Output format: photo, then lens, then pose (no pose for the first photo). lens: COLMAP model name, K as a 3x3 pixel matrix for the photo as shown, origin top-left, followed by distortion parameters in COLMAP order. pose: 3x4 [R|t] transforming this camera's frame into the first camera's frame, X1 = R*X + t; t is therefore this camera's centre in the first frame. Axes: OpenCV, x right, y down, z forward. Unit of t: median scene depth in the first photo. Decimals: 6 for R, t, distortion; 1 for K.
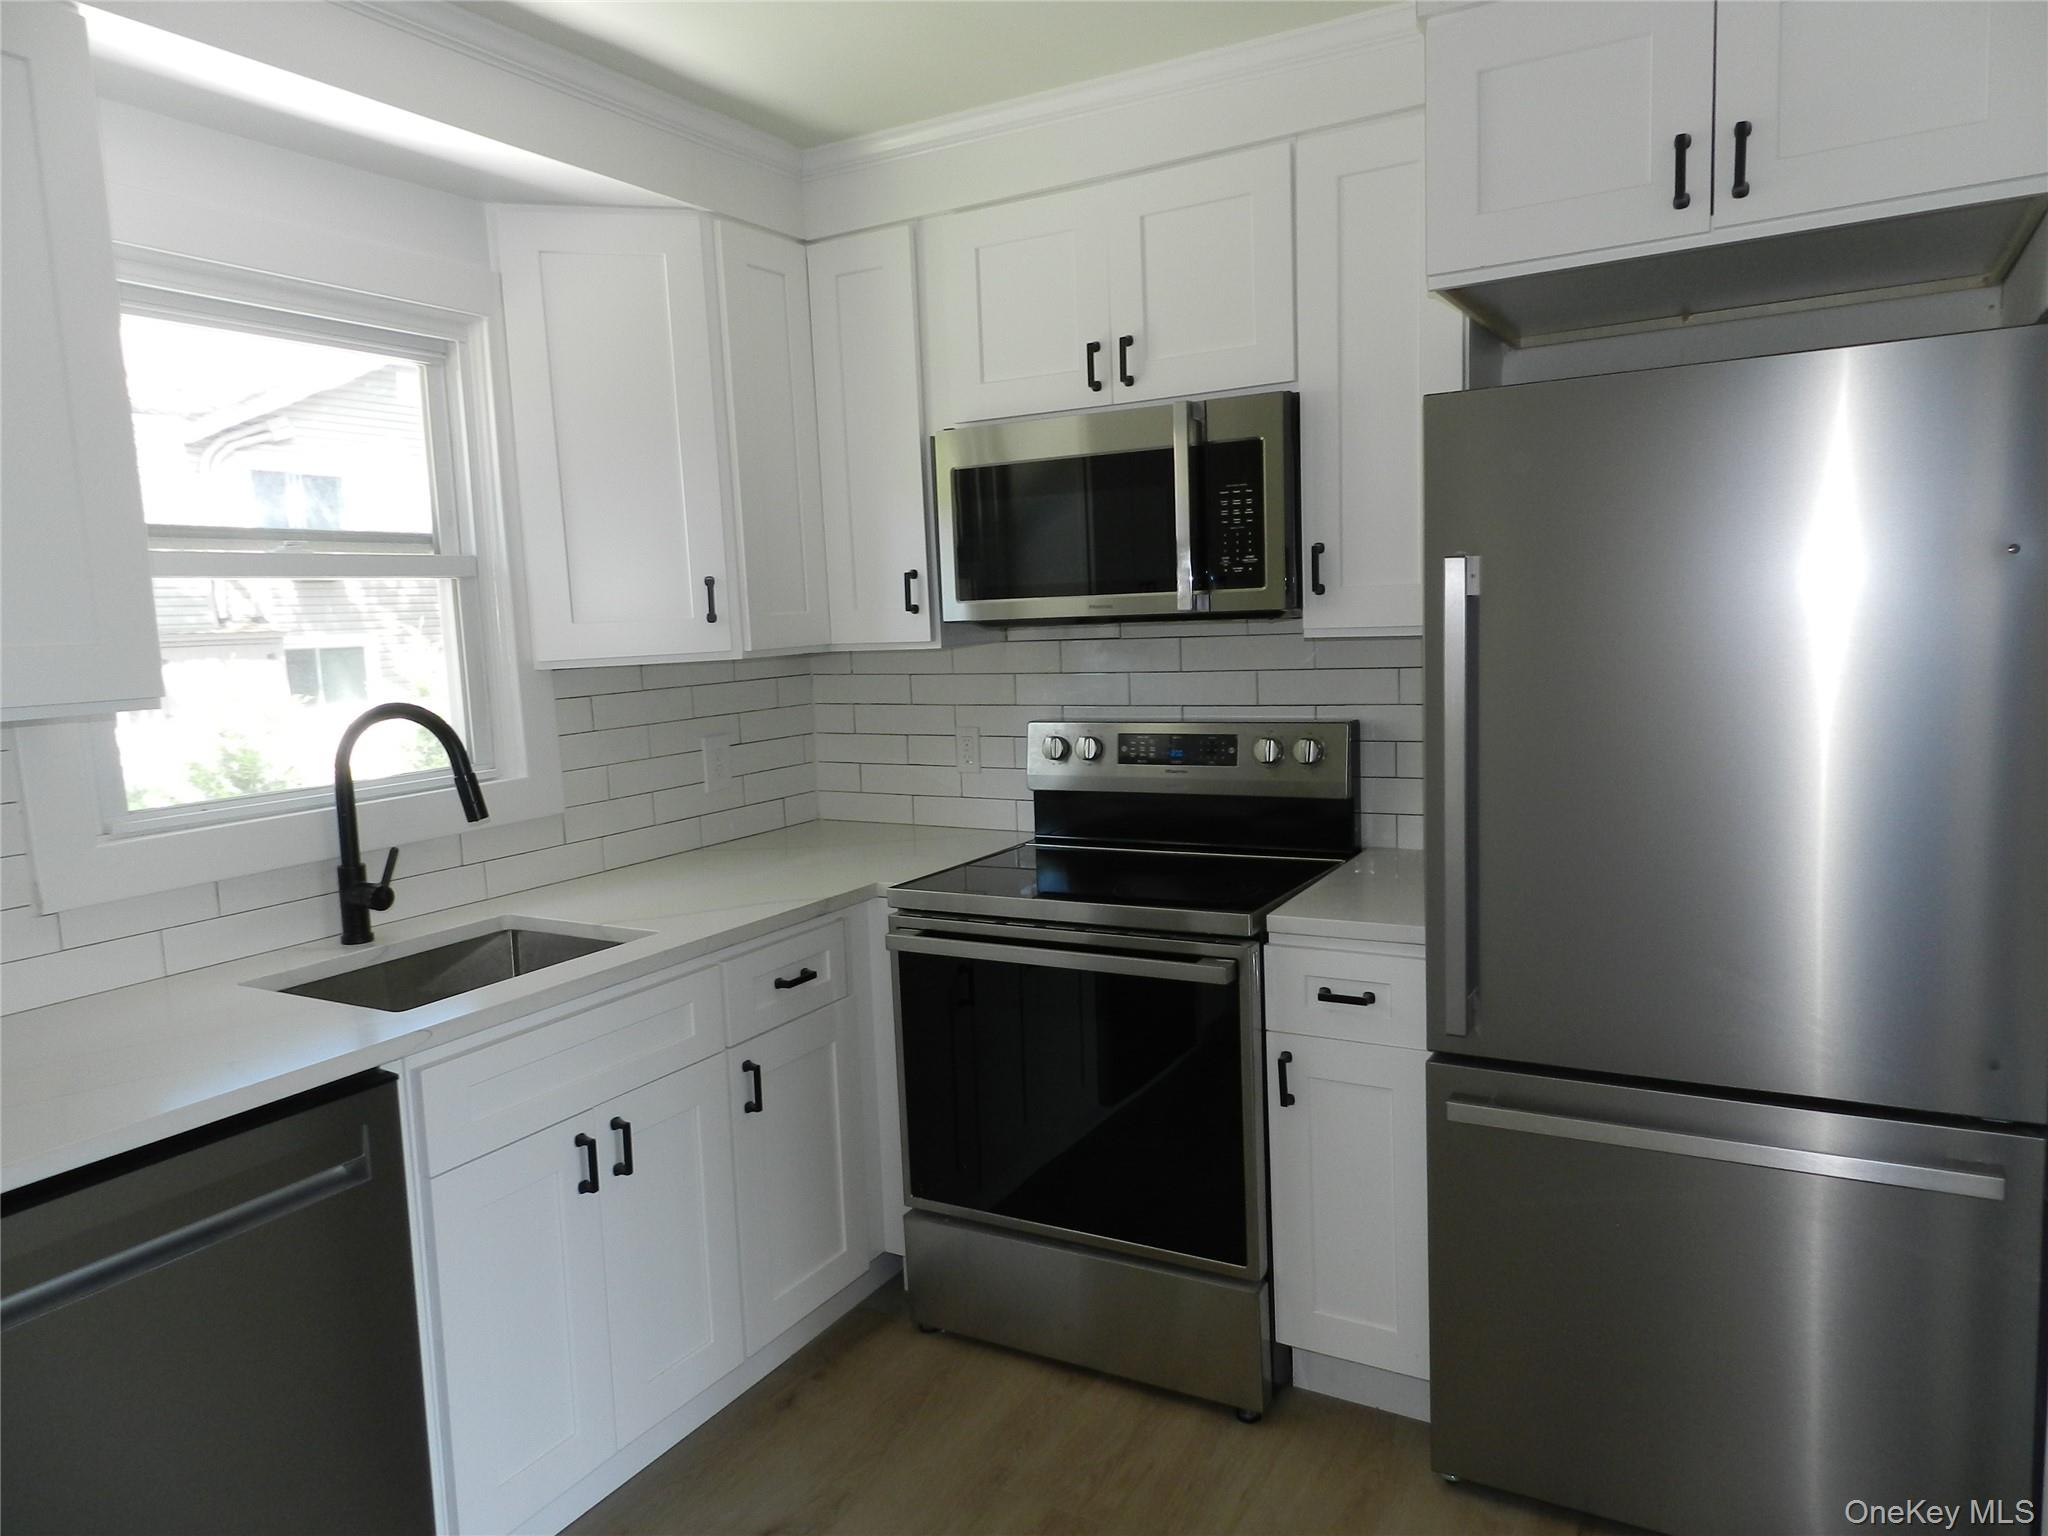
lens RADIAL K [[1396.7, 0, 1024.0], [0, 1396.7, 768.0], [0, 0, 1]] dist [0.025038, -0.000675]
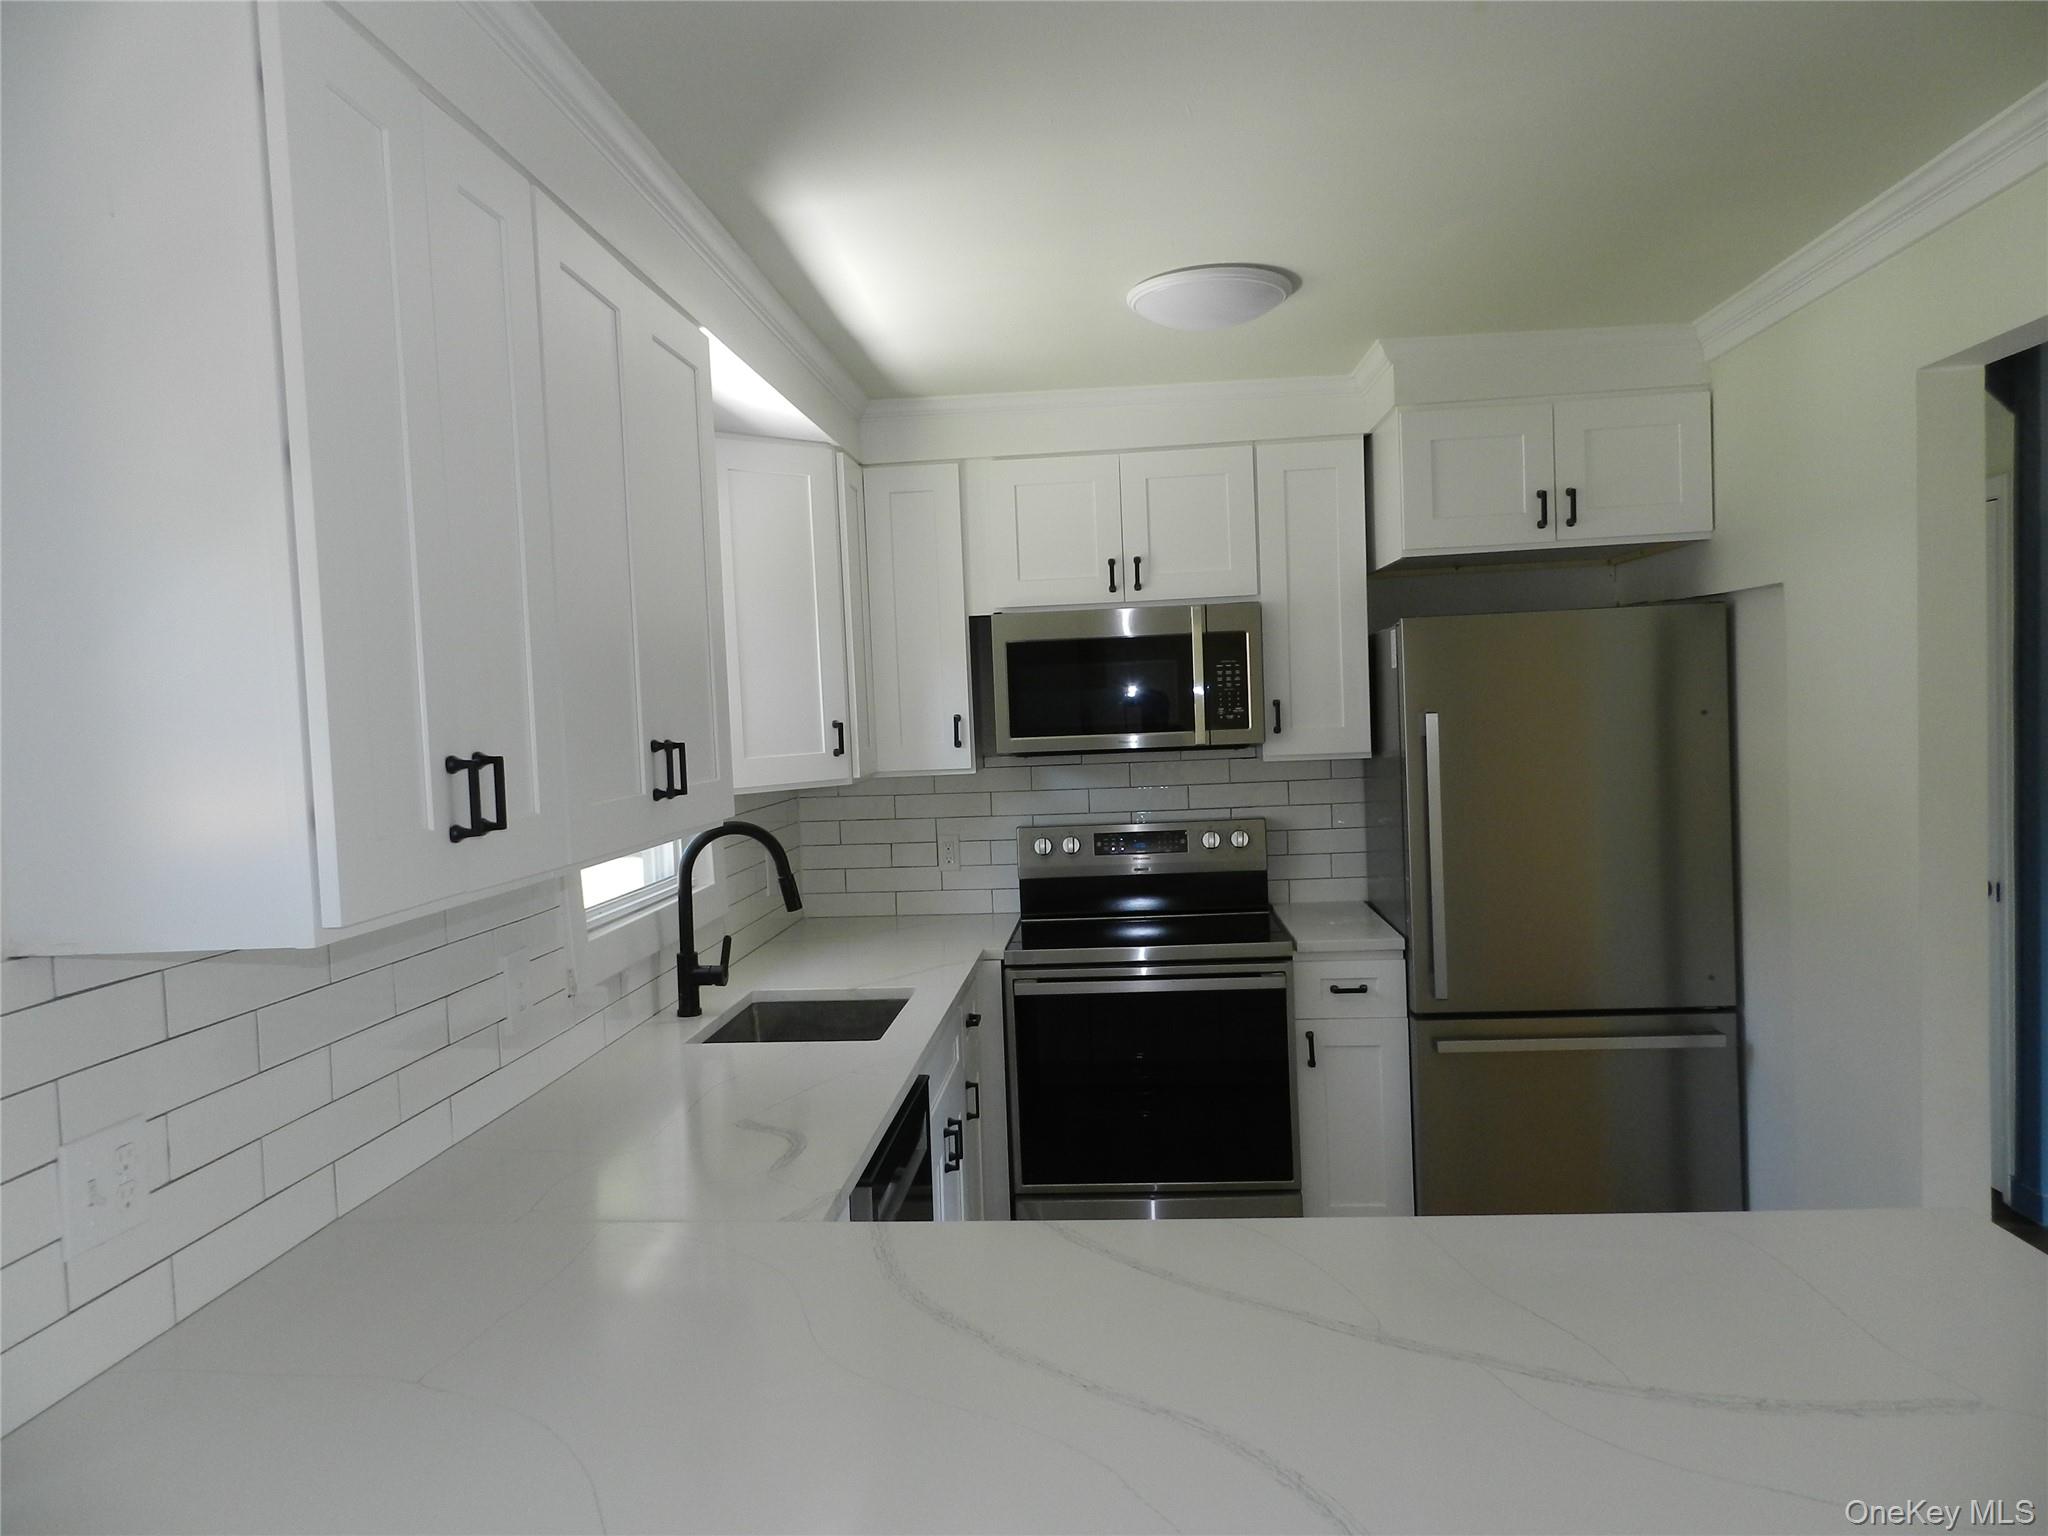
lens RADIAL K [[1396.7, 0, 1024.0], [0, 1396.7, 768.0], [0, 0, 1]] dist [0.025038, -0.000675]
pose [[0.900374, -0.014974, 0.434858, -0.695881], [0.054139, 0.995497, -0.077815, 0.017162], [-0.431735, 0.093606, 0.897130, -0.241691]]
